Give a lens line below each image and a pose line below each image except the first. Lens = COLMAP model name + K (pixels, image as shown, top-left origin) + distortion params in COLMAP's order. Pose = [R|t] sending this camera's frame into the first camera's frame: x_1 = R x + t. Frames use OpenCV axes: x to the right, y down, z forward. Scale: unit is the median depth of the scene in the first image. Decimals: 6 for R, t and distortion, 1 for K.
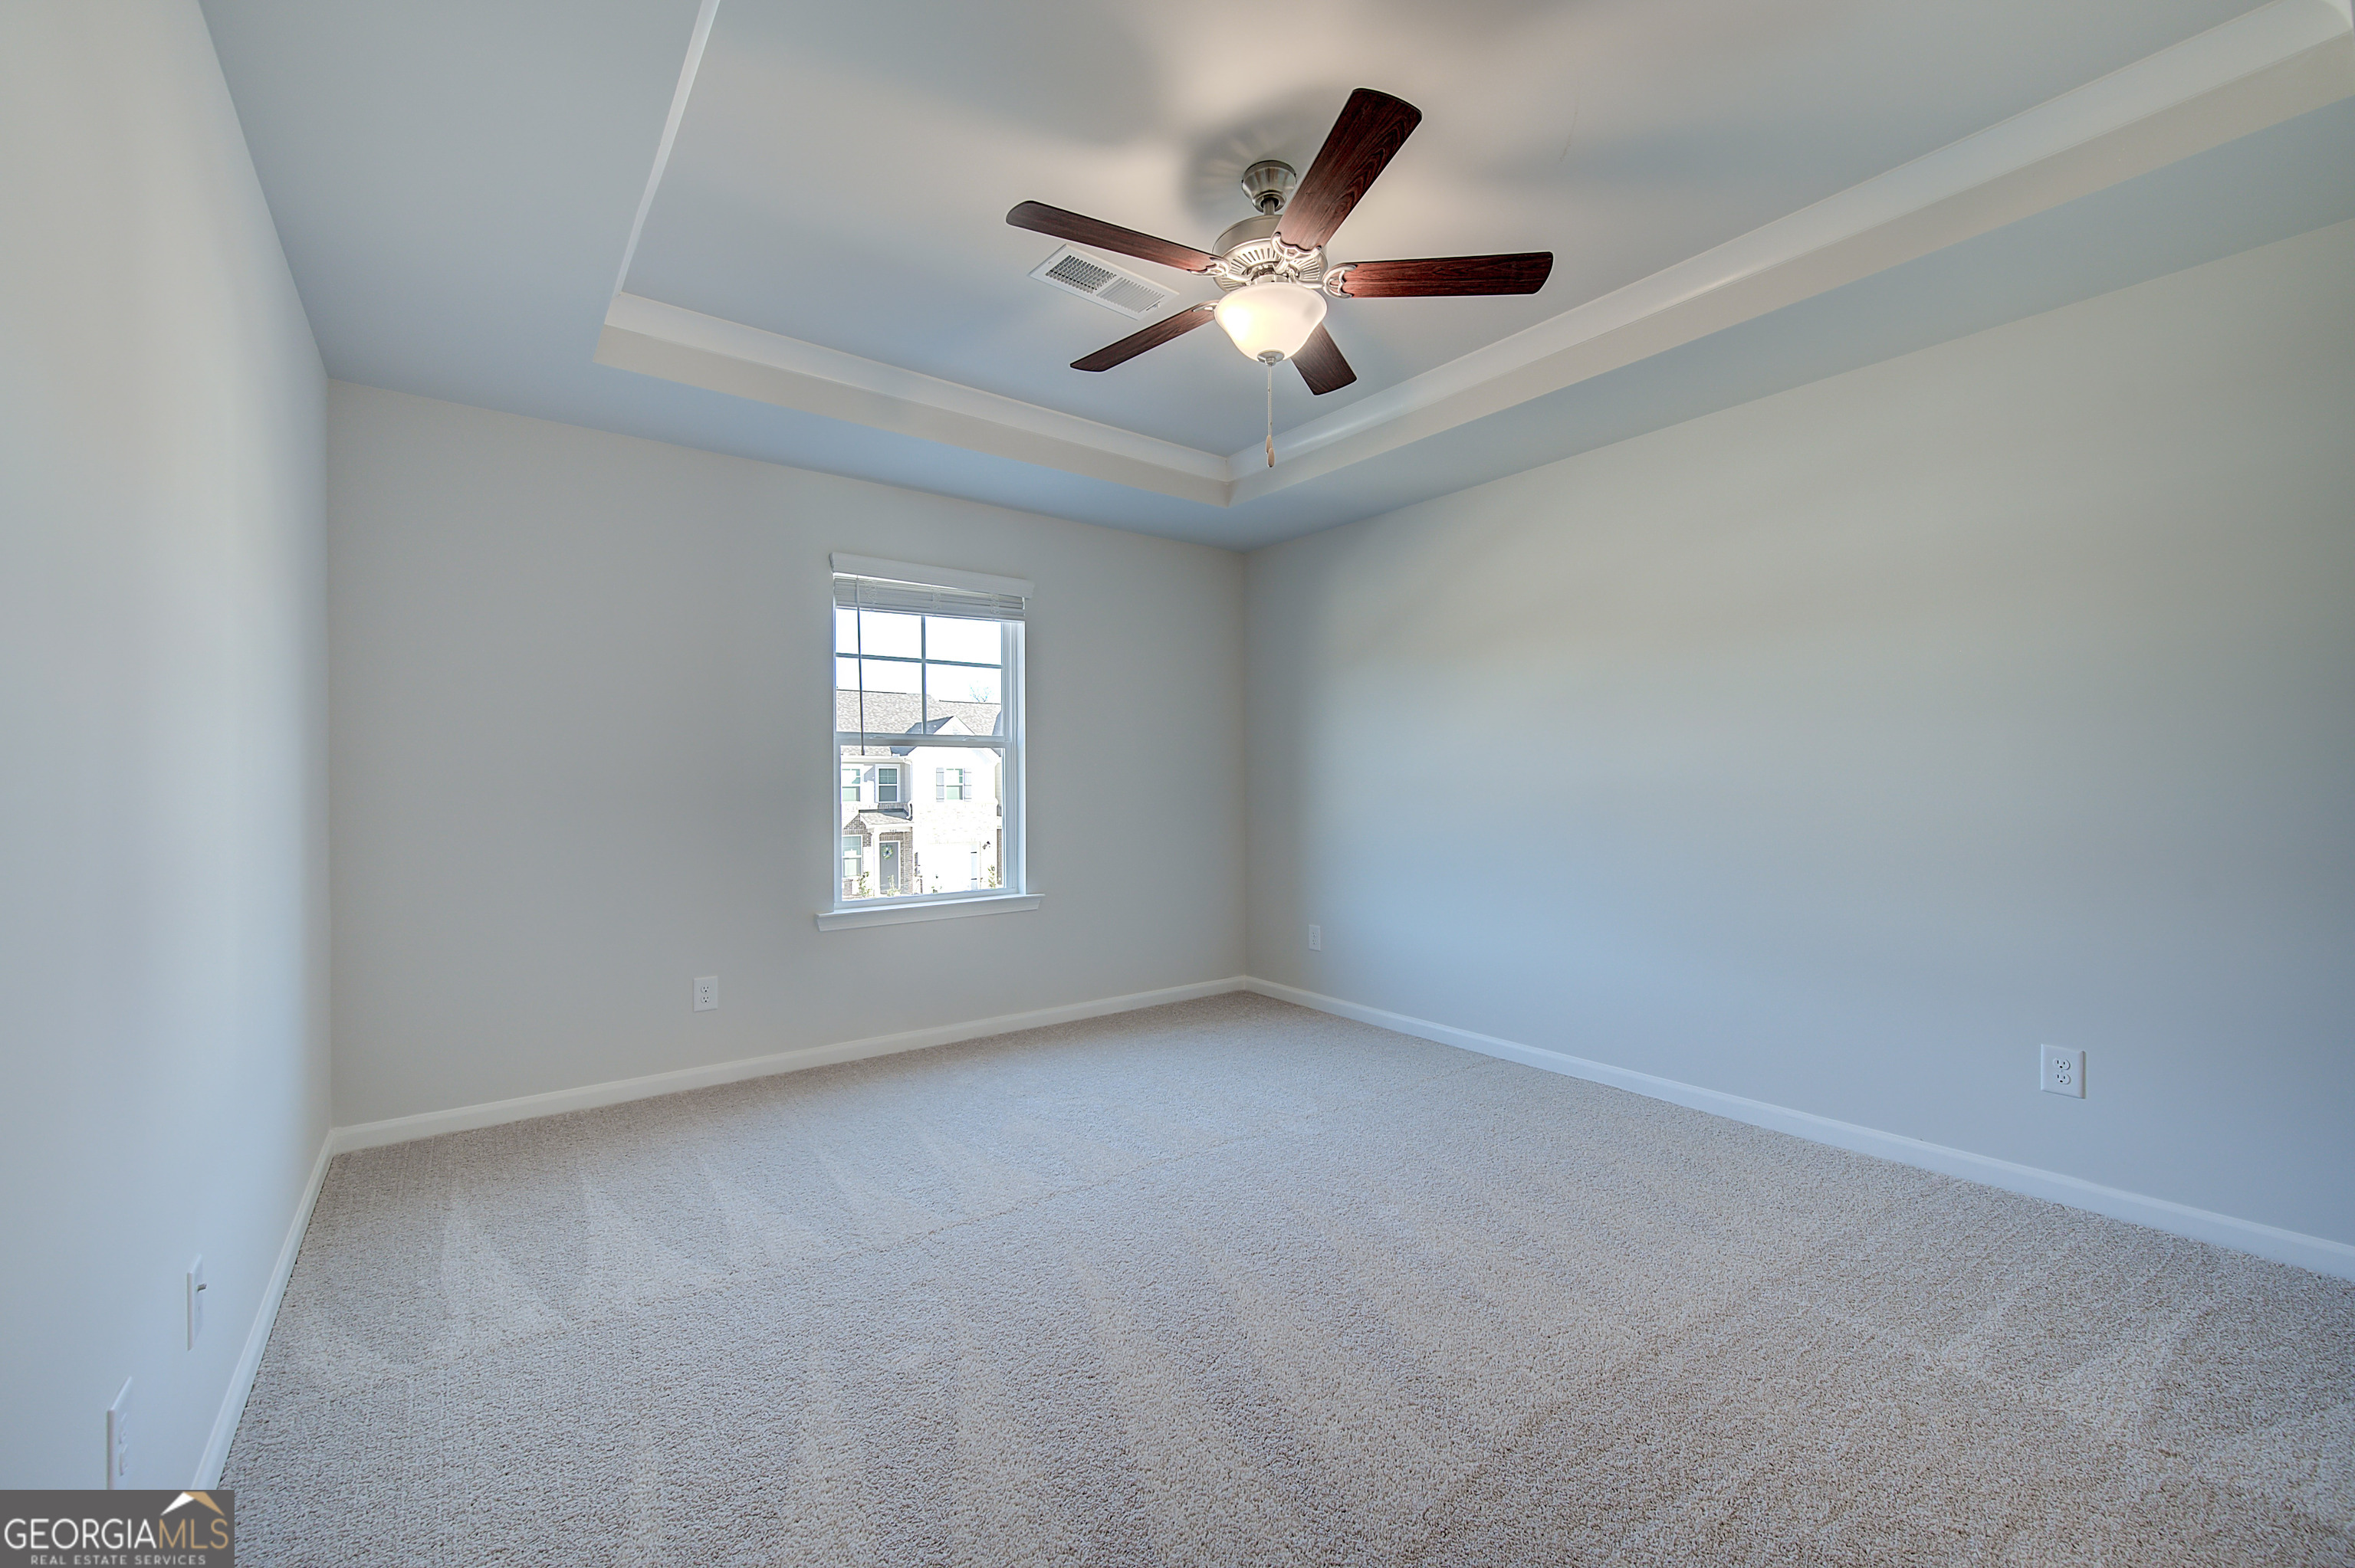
lens RADIAL K [[936.6, 0, 1170.1], [0, 936.6, 790.8], [0, 0, 1]] dist [-0.001161, -0.000585]
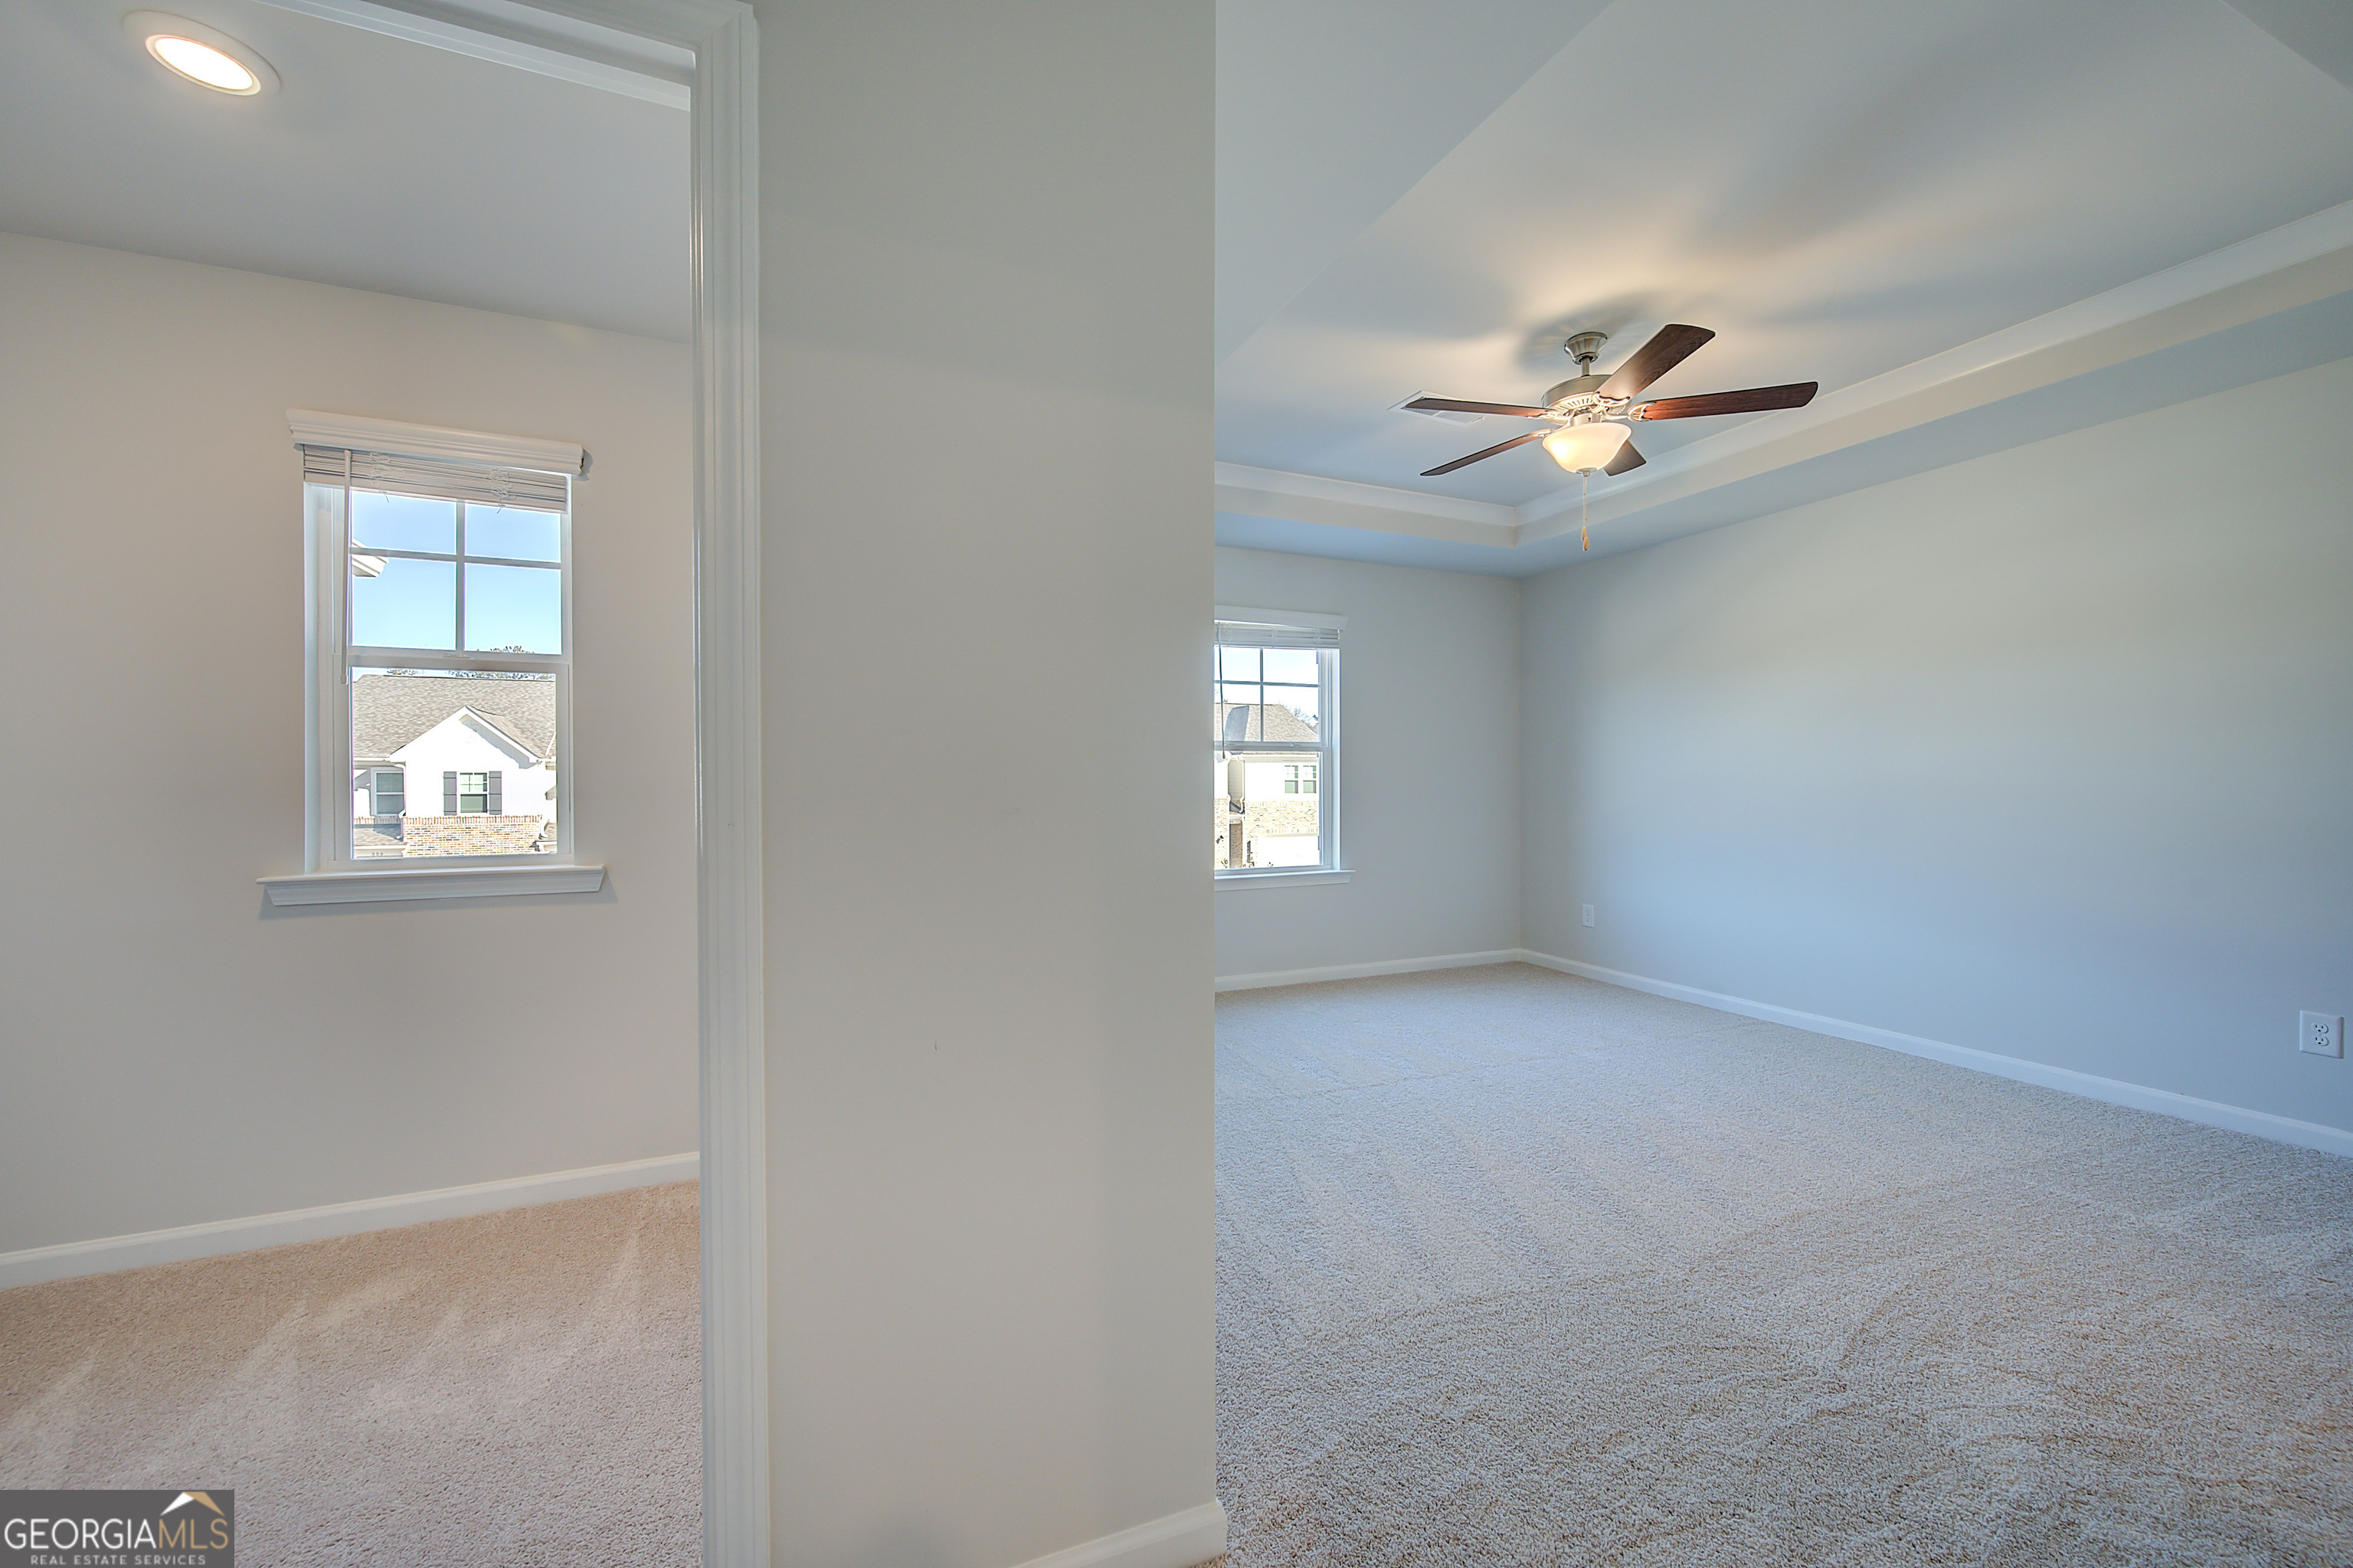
lens RADIAL K [[936.0, 0, 1166.8], [0, 936.0, 787.6], [0, 0, 1]] dist [-0.001161, -0.000585]
pose [[0.972715, 0.004244, -0.231966, -0.102826], [-0.004159, 0.999991, 0.000859, 0.001615], [0.231967, 0.000130, 0.972724, -0.288715]]
